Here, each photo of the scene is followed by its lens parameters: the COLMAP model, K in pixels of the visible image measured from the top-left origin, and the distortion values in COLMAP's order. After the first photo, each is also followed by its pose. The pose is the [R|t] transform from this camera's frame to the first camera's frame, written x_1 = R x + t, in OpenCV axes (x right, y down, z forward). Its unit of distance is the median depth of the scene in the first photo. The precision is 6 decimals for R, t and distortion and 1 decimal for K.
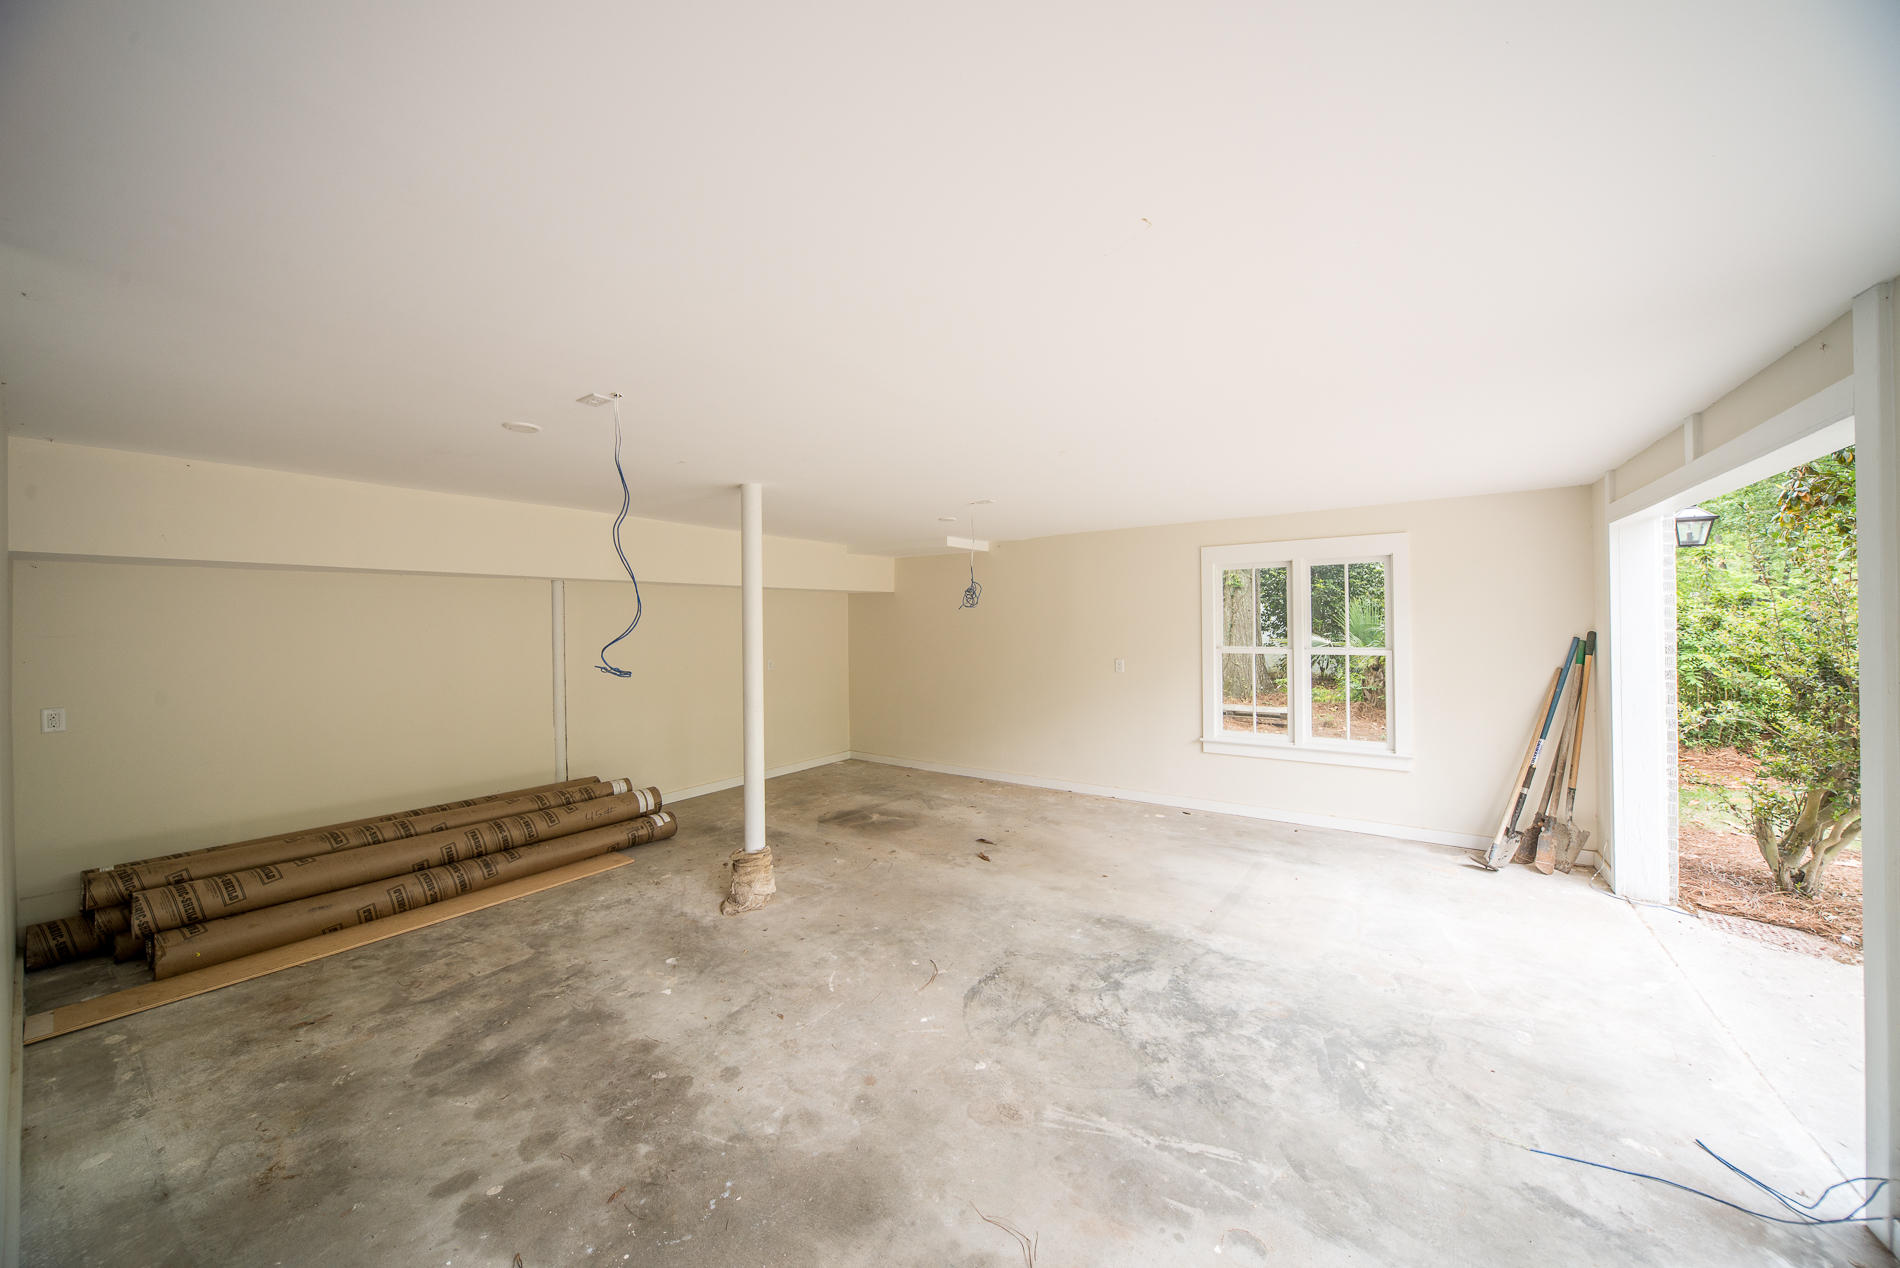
lens RADIAL K [[655.8, 0, 940.9], [0, 655.8, 620.7], [0, 0, 1]] dist [-0.020062, 0.002519]
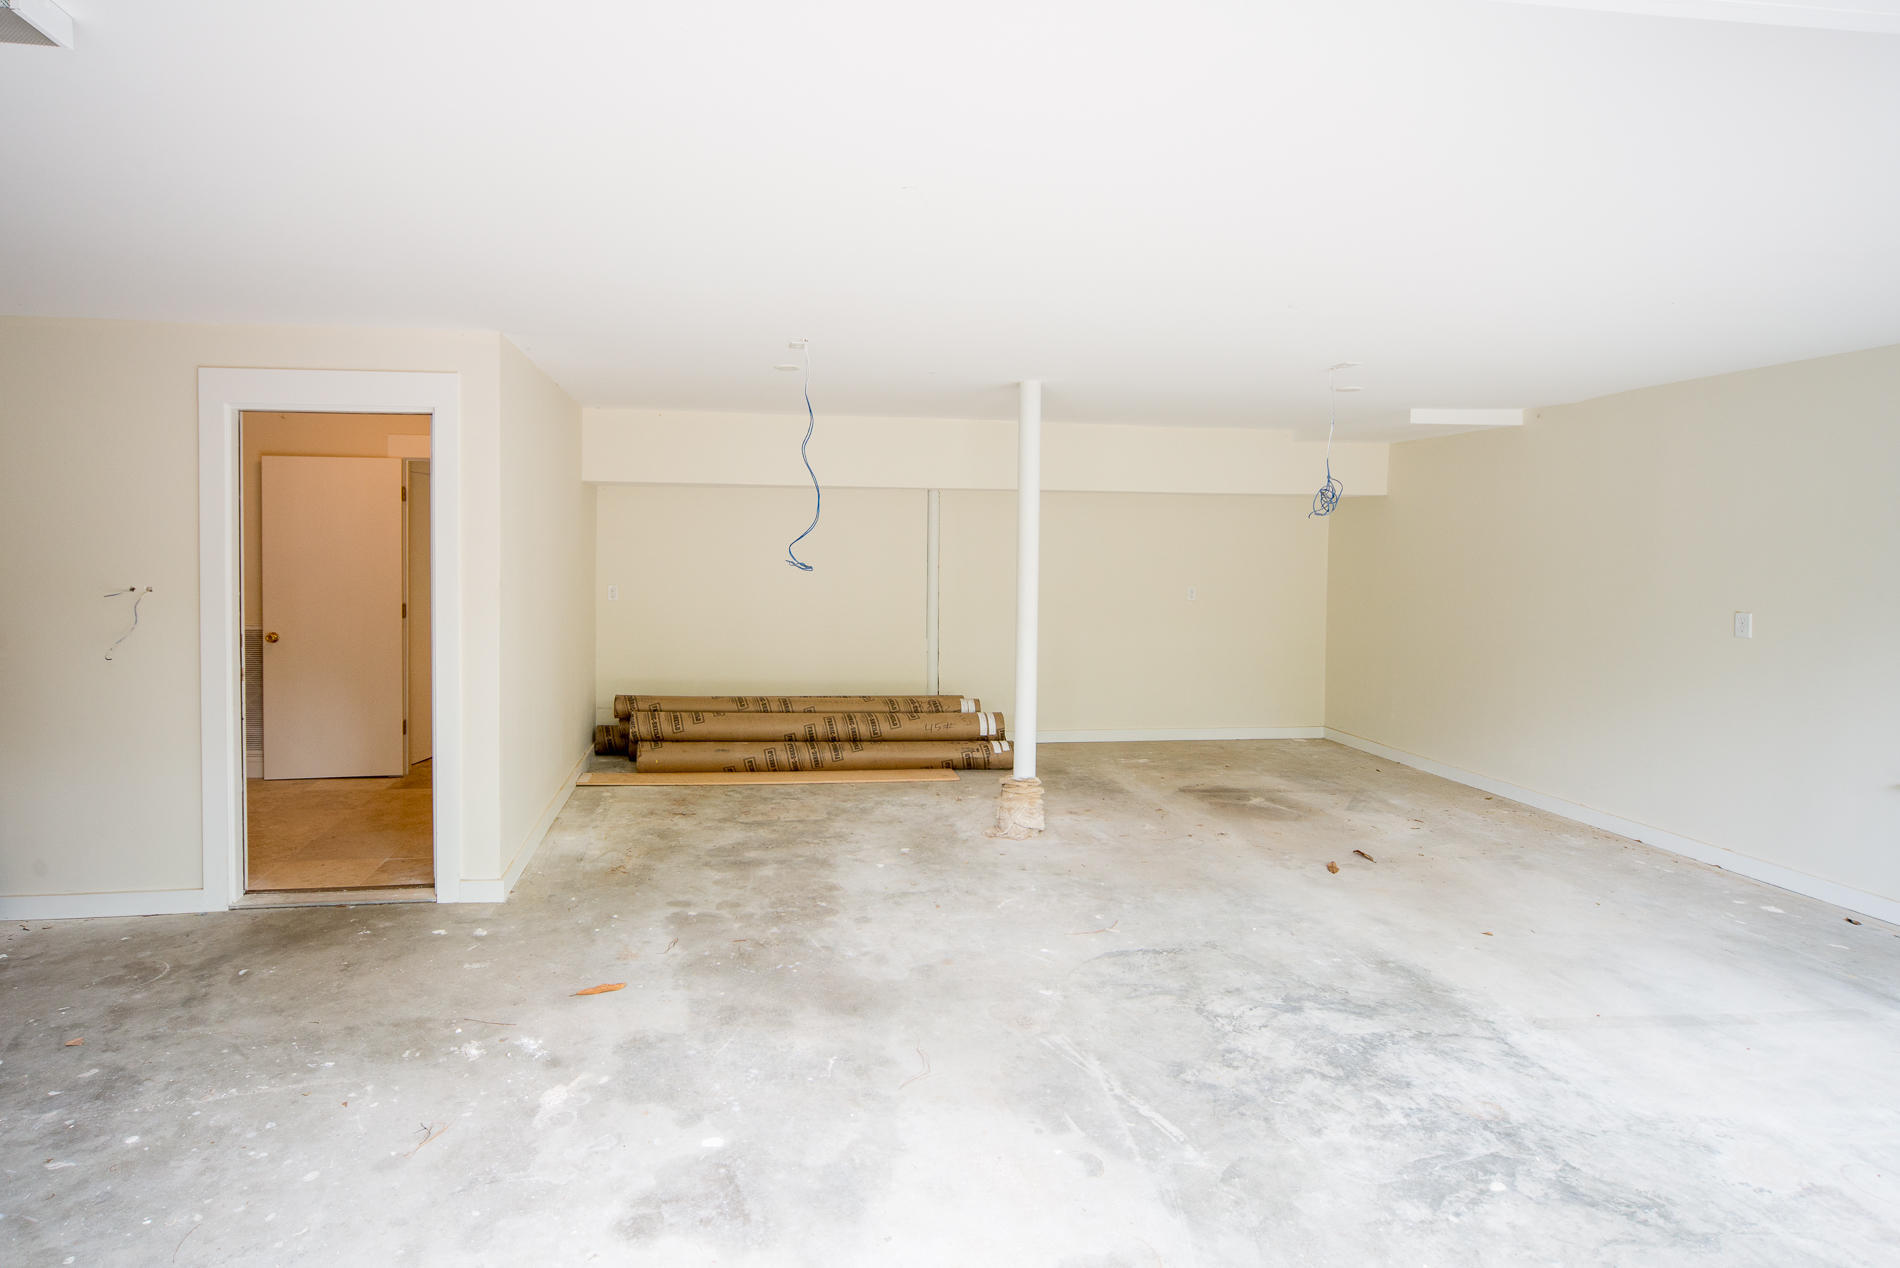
lens RADIAL K [[1115.3, 0, 949.5], [0, 1115.3, 588.8], [0, 0, 1]] dist [-0.018048, 0.000484]
pose [[0.678861, 0.042097, -0.733059, 0.963011], [-0.015829, 0.998962, 0.042708, 0.020024], [0.734096, -0.017390, 0.678823, -0.174810]]
